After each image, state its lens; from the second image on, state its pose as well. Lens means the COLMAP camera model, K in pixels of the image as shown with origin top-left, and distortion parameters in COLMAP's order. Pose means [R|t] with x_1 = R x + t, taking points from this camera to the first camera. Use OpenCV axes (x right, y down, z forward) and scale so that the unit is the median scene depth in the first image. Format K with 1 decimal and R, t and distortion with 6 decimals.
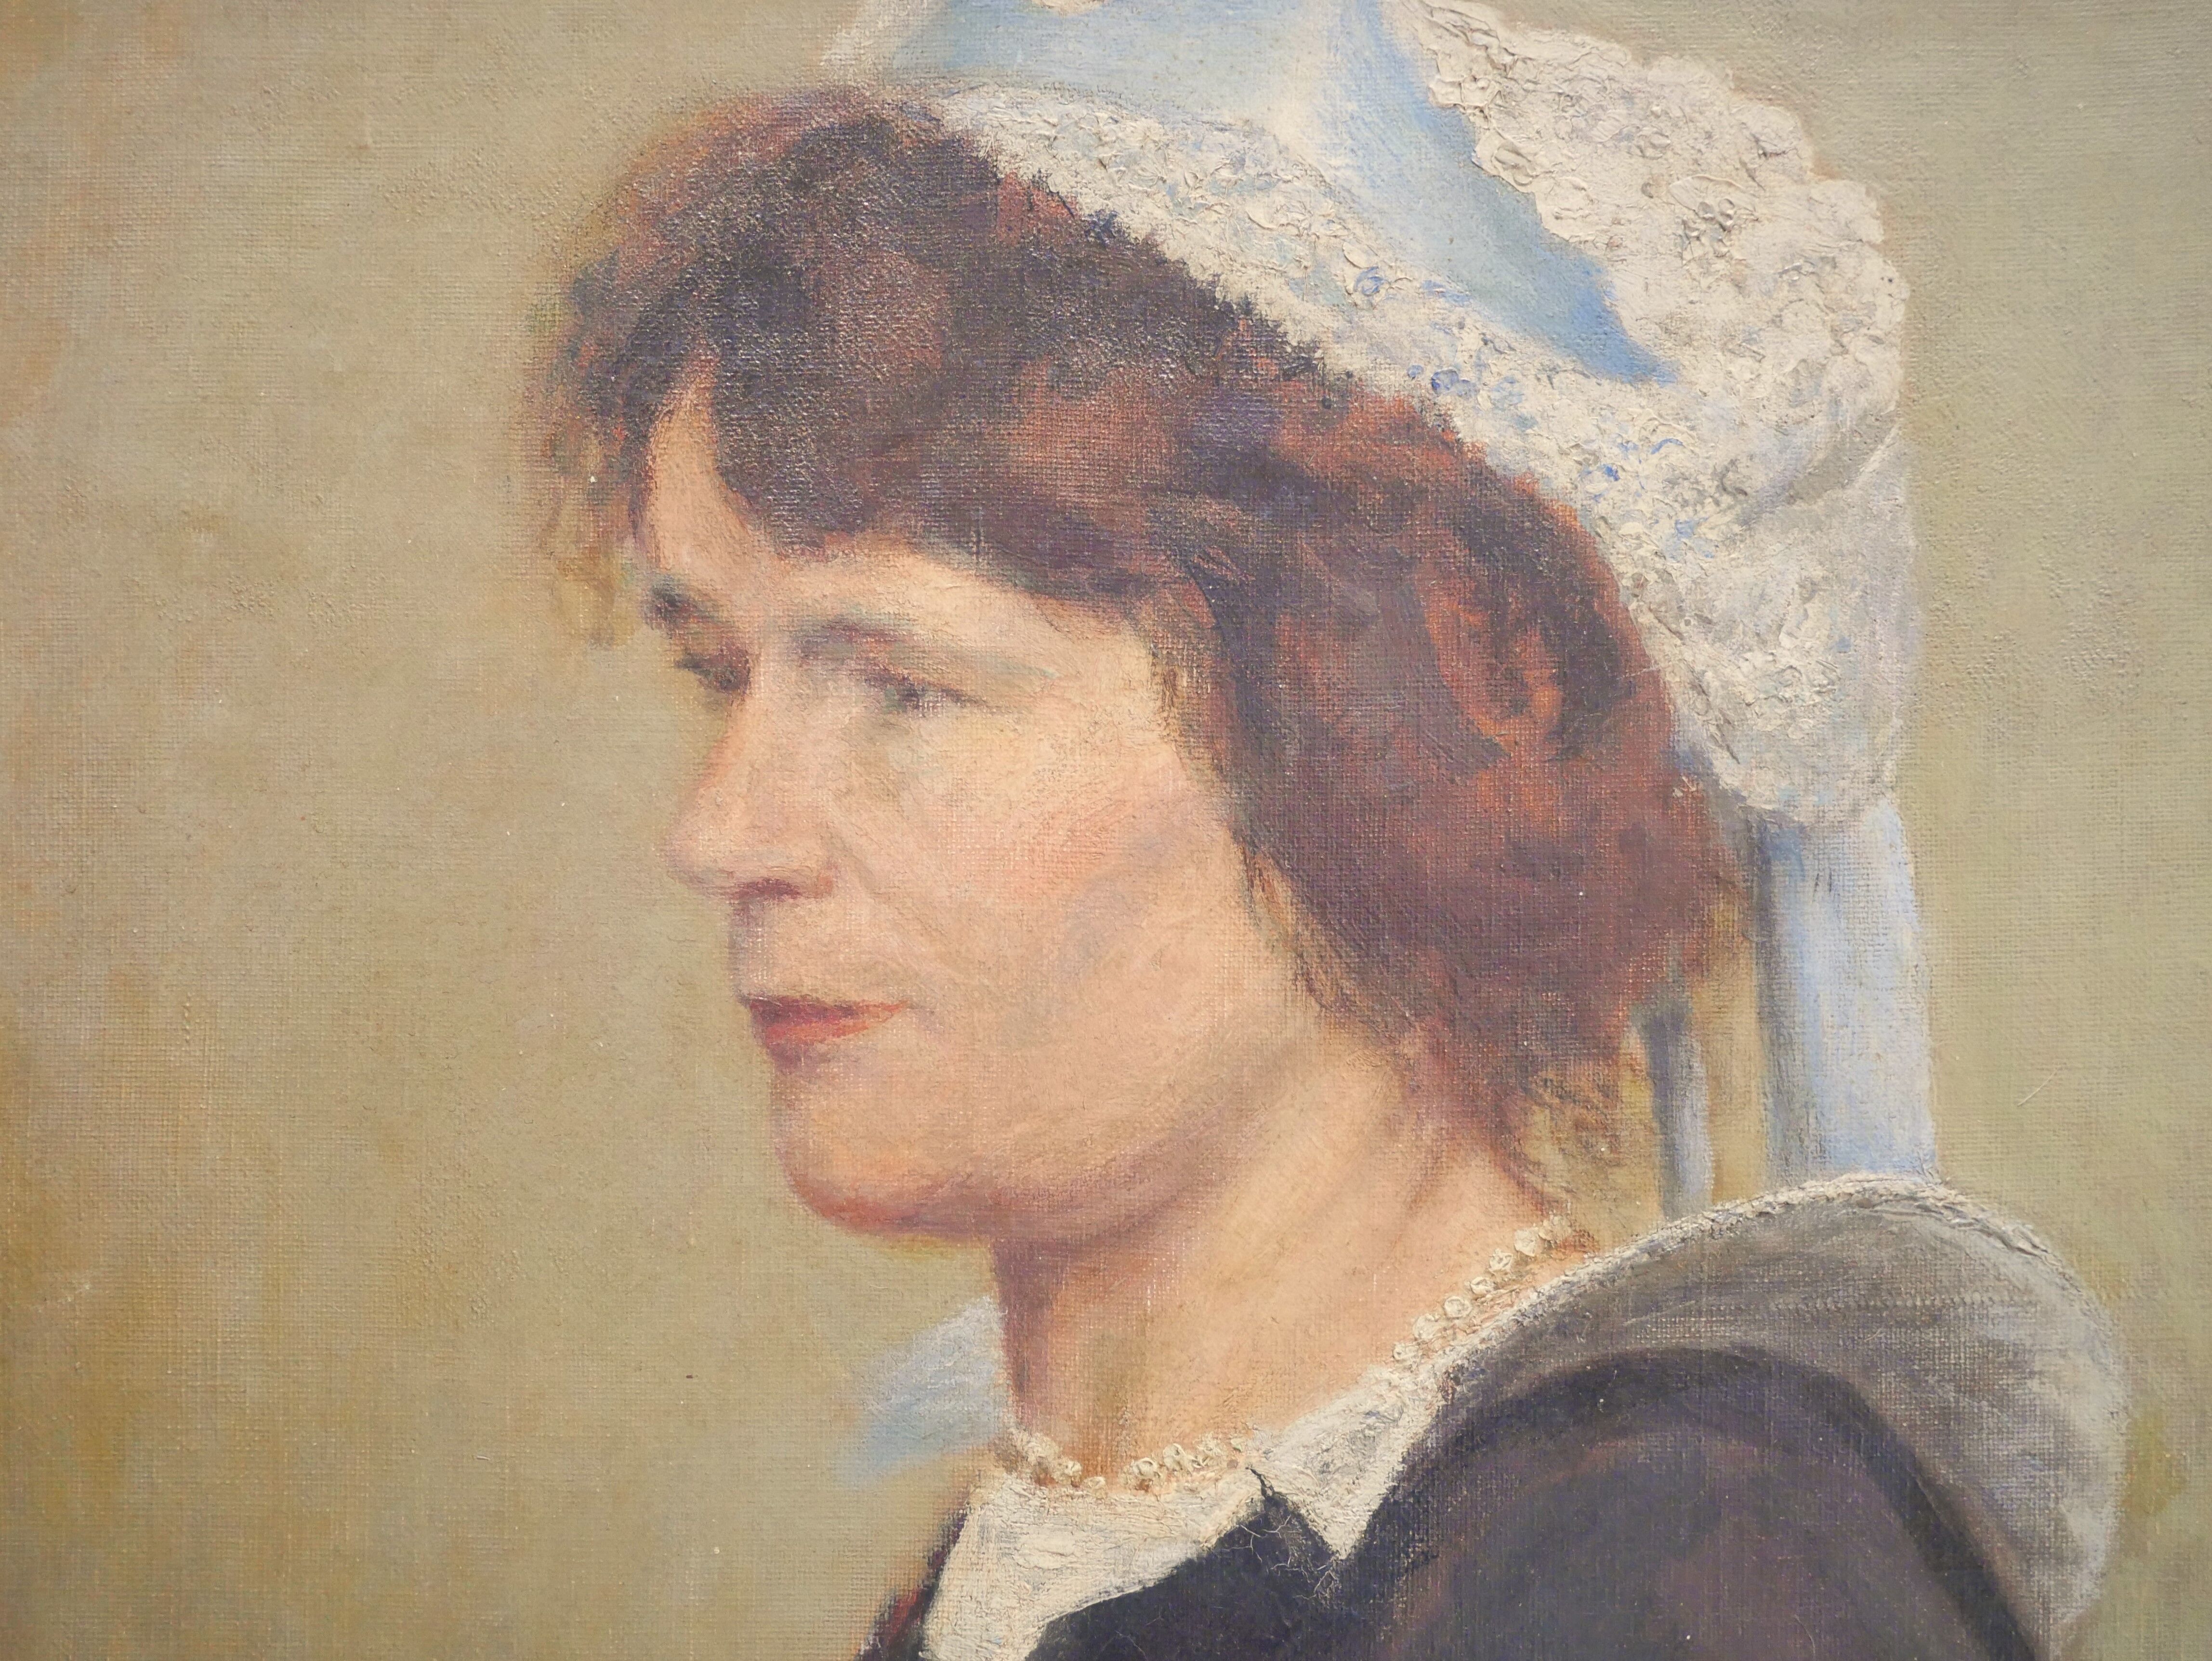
lens RADIAL K [[2508.2, 0, 1097.5], [0, 2508.2, 812.5], [0, 0, 1]] dist [-0.038925, 0.078147]
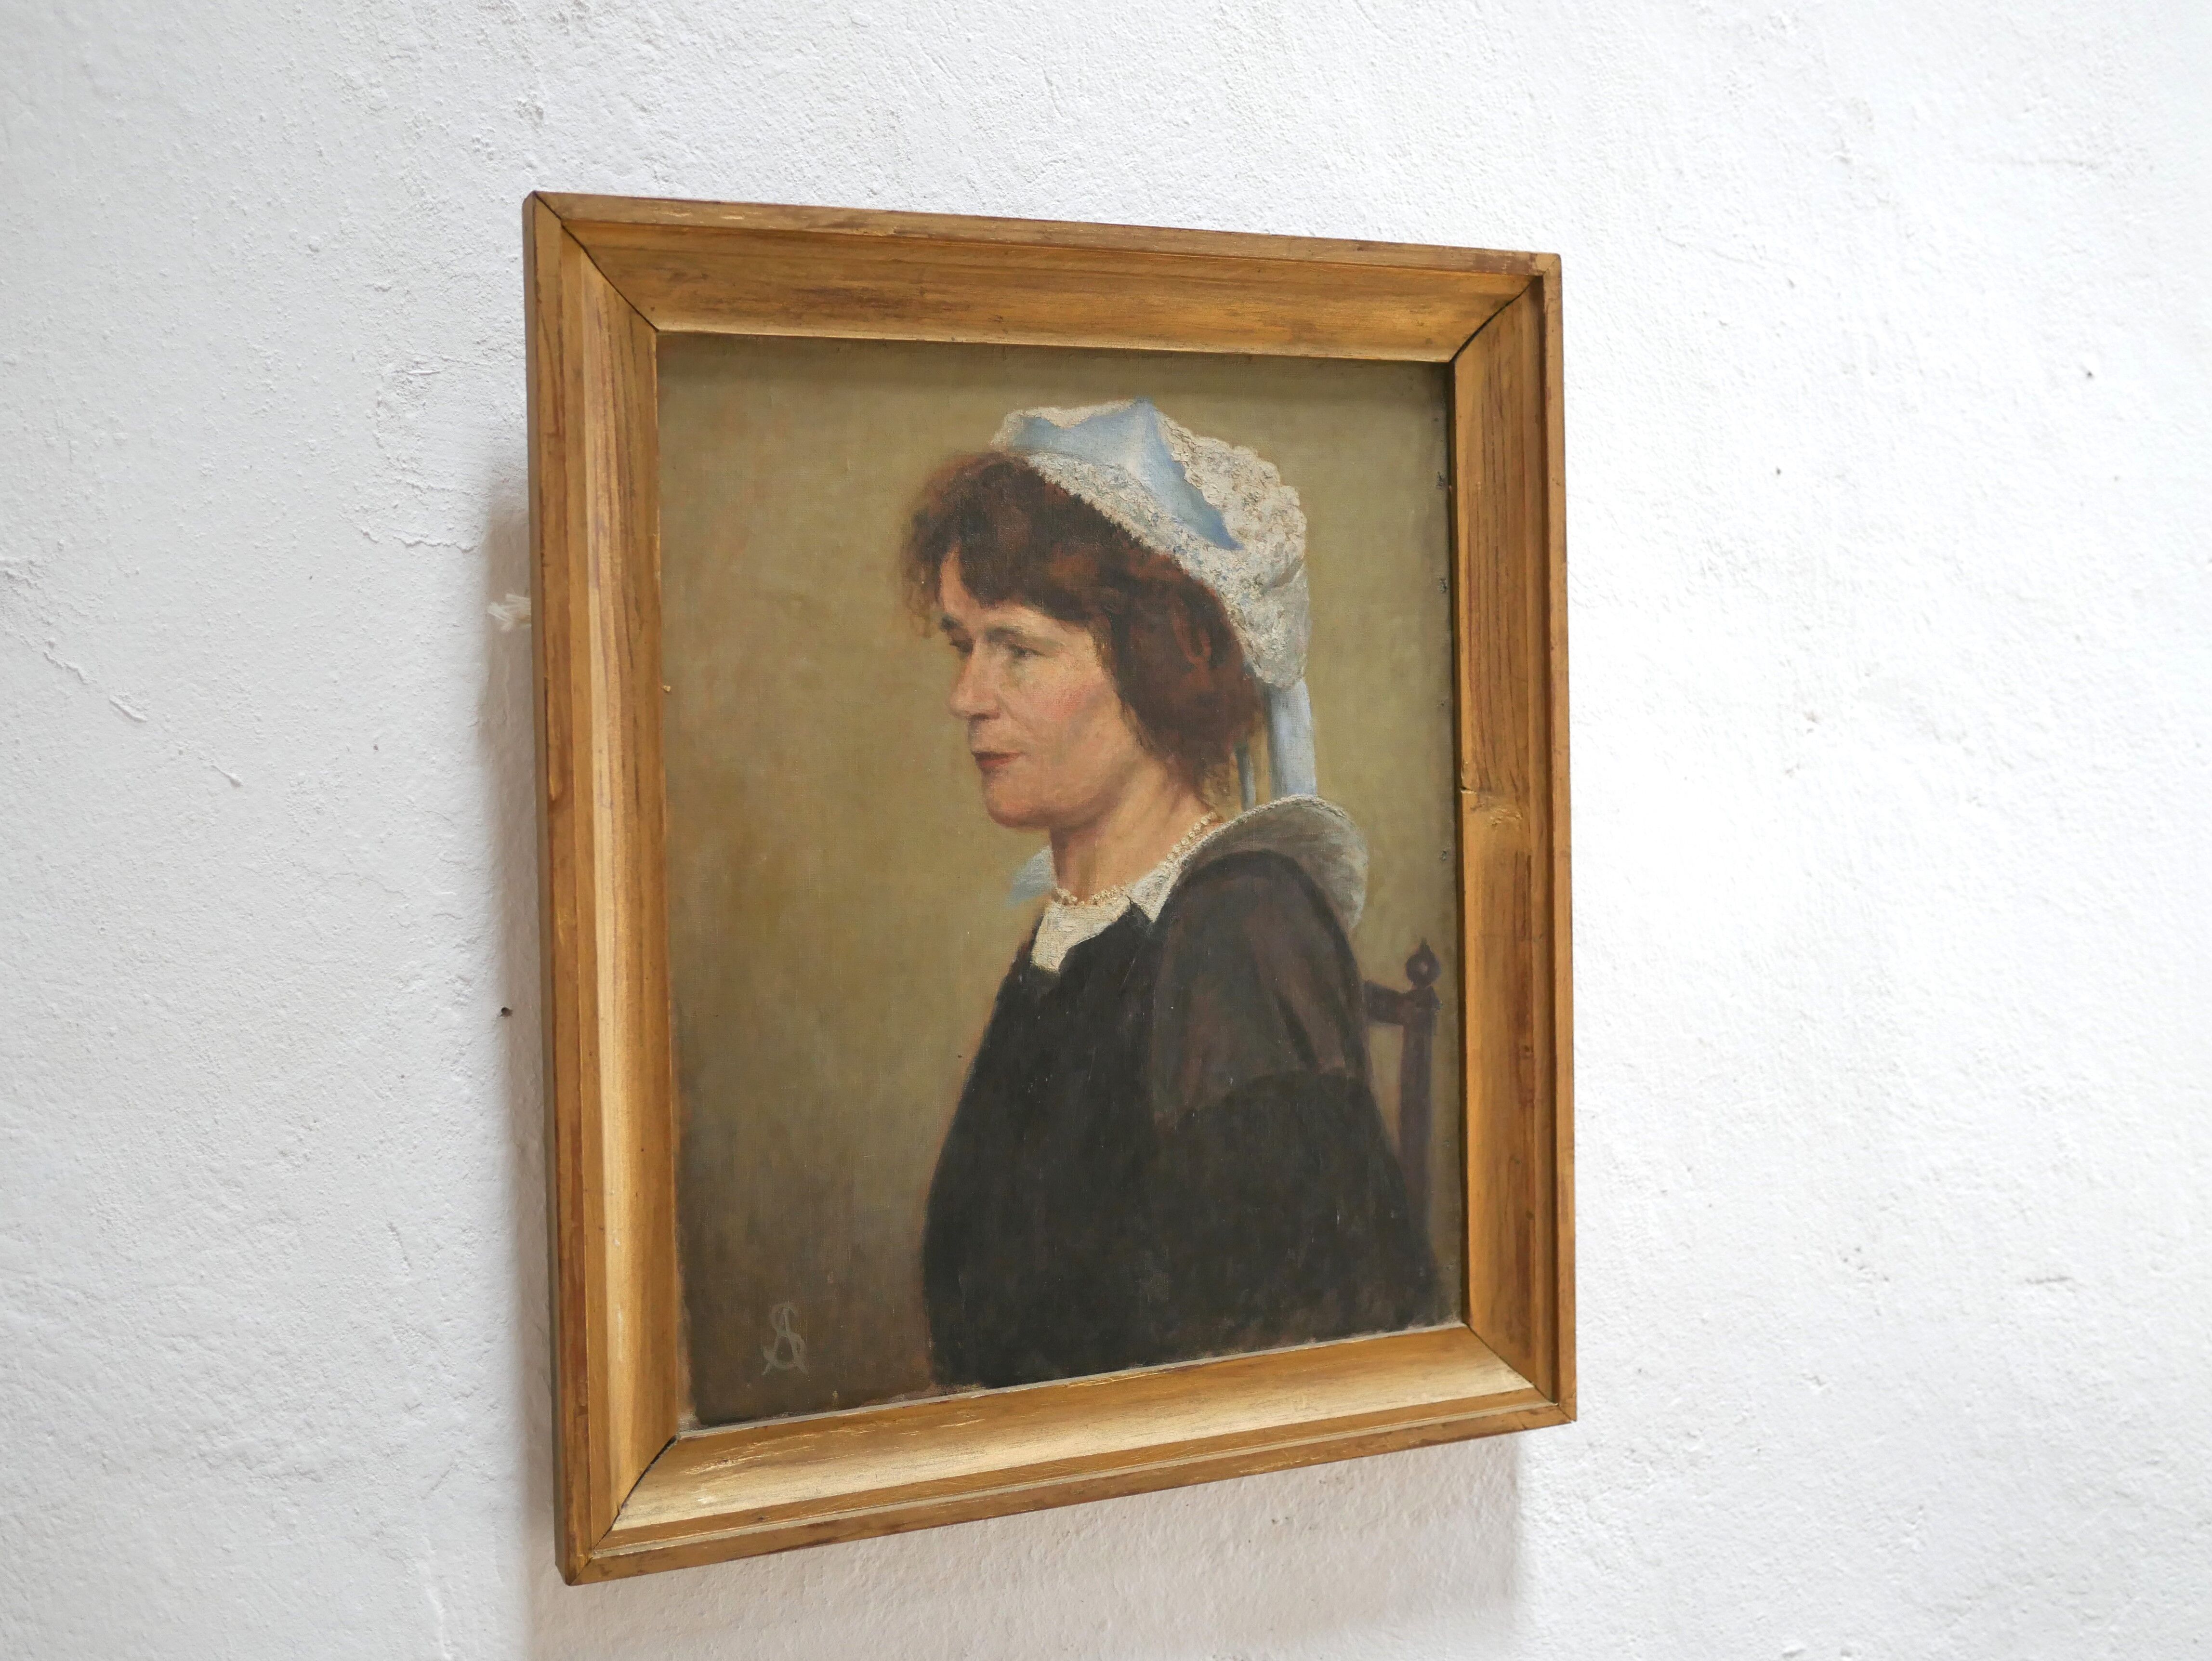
lens RADIAL K [[2470.7, 0, 1106.0], [0, 2470.7, 830.5], [0, 0, 1]] dist [-0.042475, 0.046133]
pose [[0.911392, -0.047538, 0.408784, -1.230479], [0.012733, 0.996088, 0.087447, -0.092928], [-0.411342, -0.074494, 0.908432, -1.812973]]
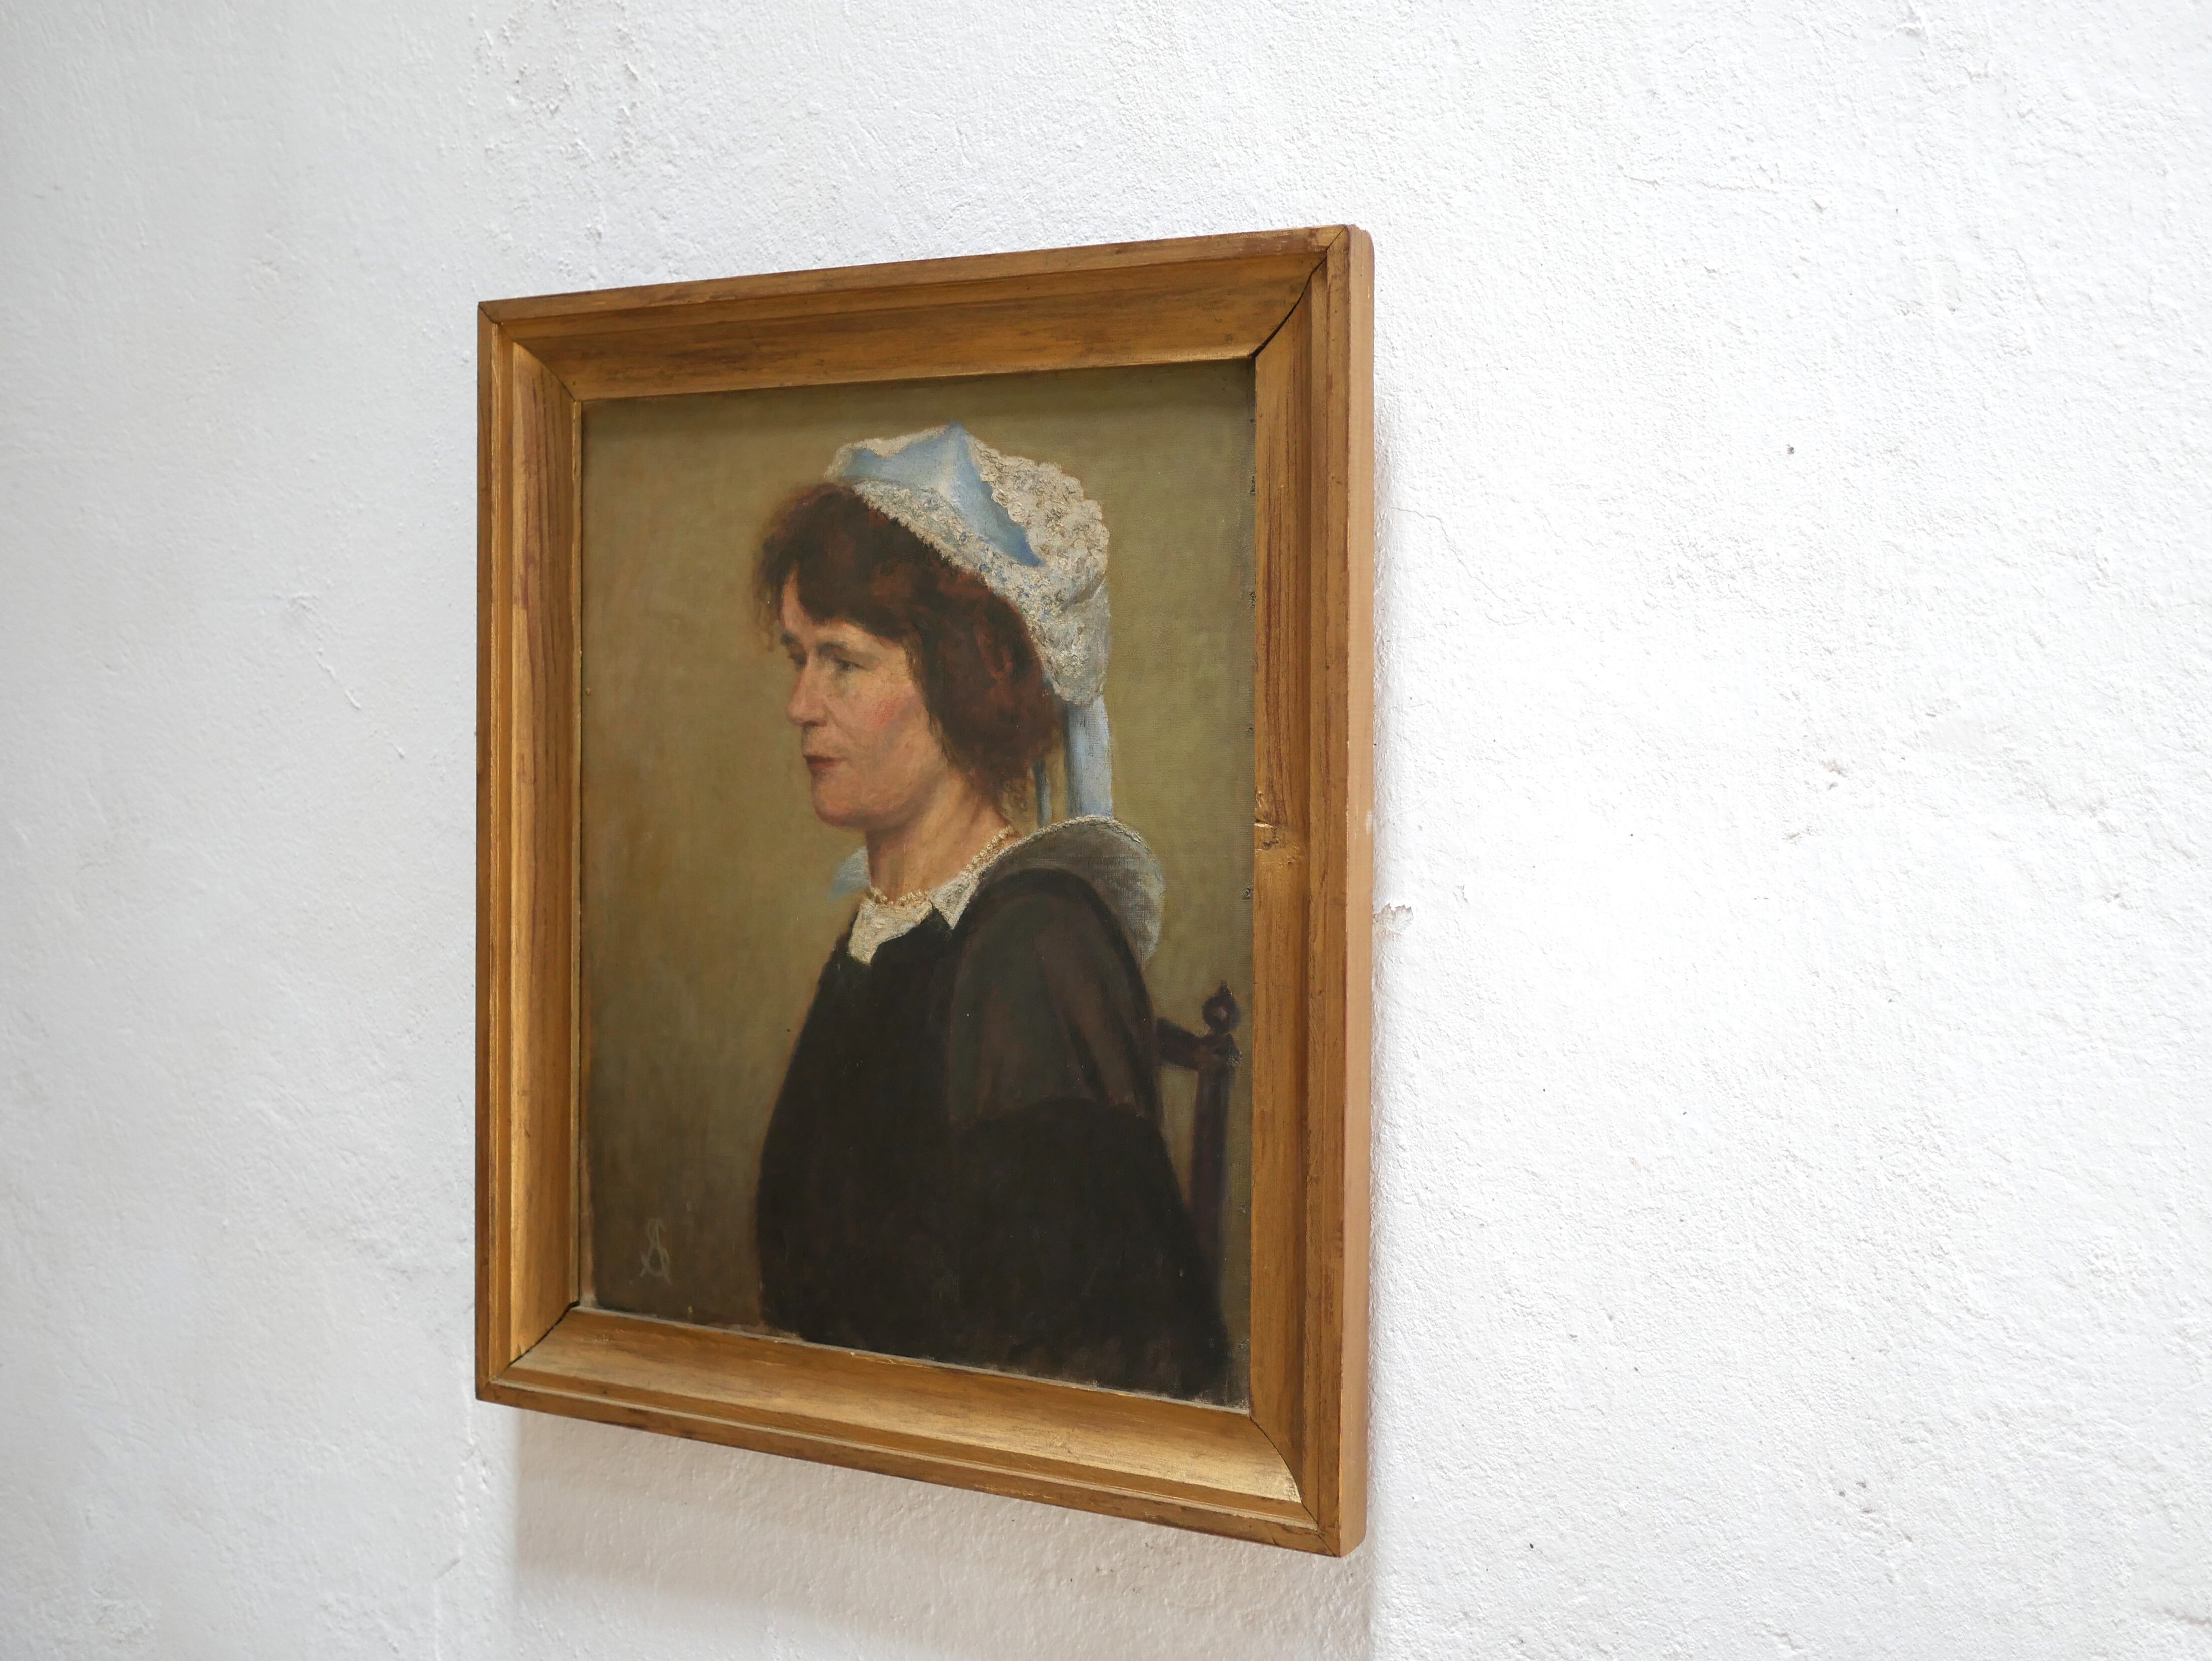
lens RADIAL K [[2583.1, 0, 1134.2], [0, 2583.1, 833.6], [0, 0, 1]] dist [-0.050509, 0.073657]
pose [[0.881172, 0.026239, -0.472067, 1.892254], [-0.005056, 0.998925, 0.046085, 0.016269], [0.472768, -0.038222, 0.880357, -1.852692]]
